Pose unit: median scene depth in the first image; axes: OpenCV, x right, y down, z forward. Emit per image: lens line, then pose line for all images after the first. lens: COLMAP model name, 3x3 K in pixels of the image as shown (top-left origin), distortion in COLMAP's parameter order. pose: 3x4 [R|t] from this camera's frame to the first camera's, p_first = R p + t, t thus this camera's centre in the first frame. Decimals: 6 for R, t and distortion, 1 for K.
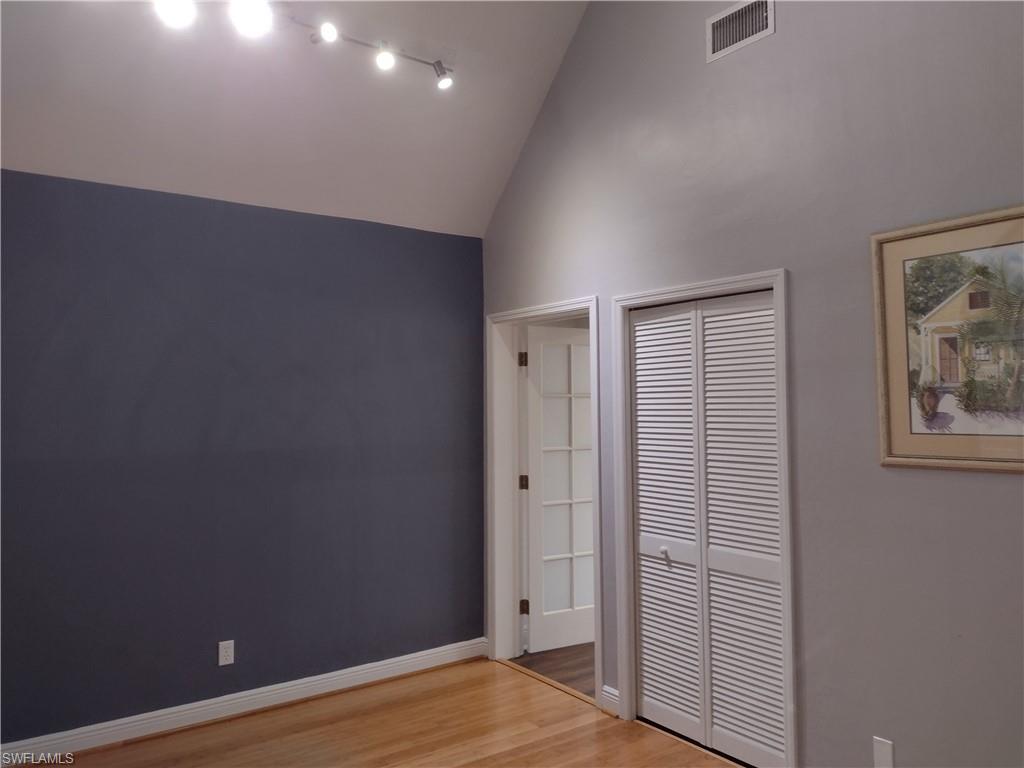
lens RADIAL K [[786.3, 0, 518.7], [0, 786.3, 383.6], [0, 0, 1]] dist [0.058917, -0.062868]
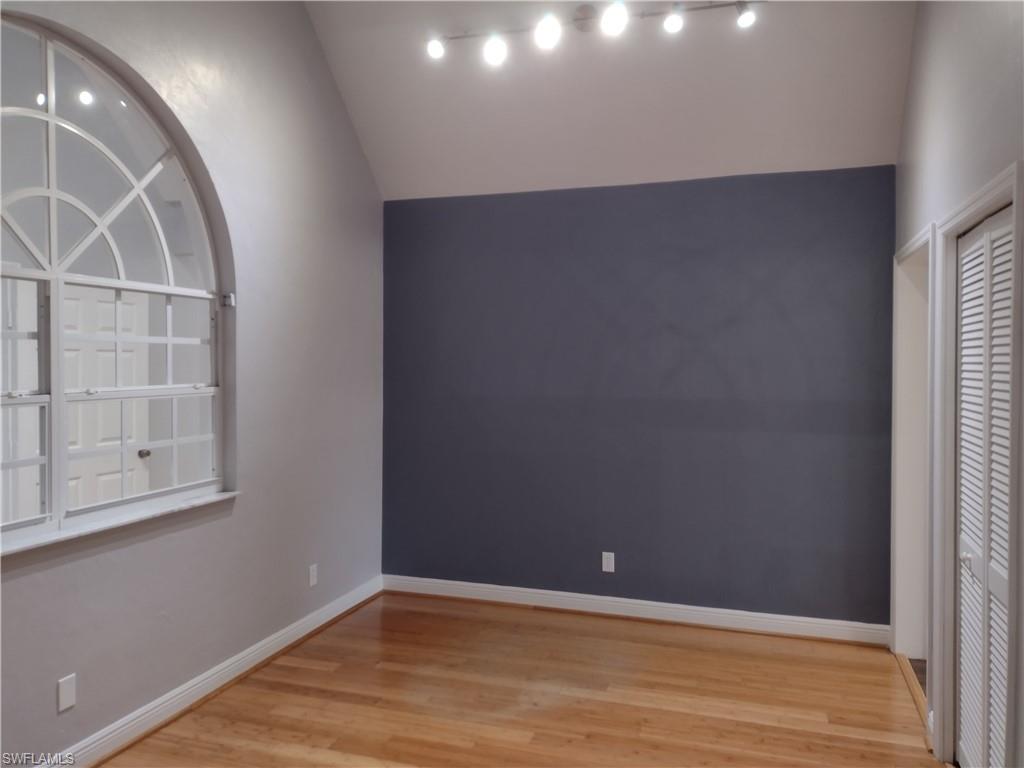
lens RADIAL K [[786.3, 0, 518.5], [0, 786.3, 378.4], [0, 0, 1]] dist [0.058917, -0.062868]
pose [[0.579001, 0.033128, -0.814653, 0.530657], [0.013901, 0.998628, 0.050490, -0.002354], [0.815208, -0.040558, 0.577746, 0.211620]]
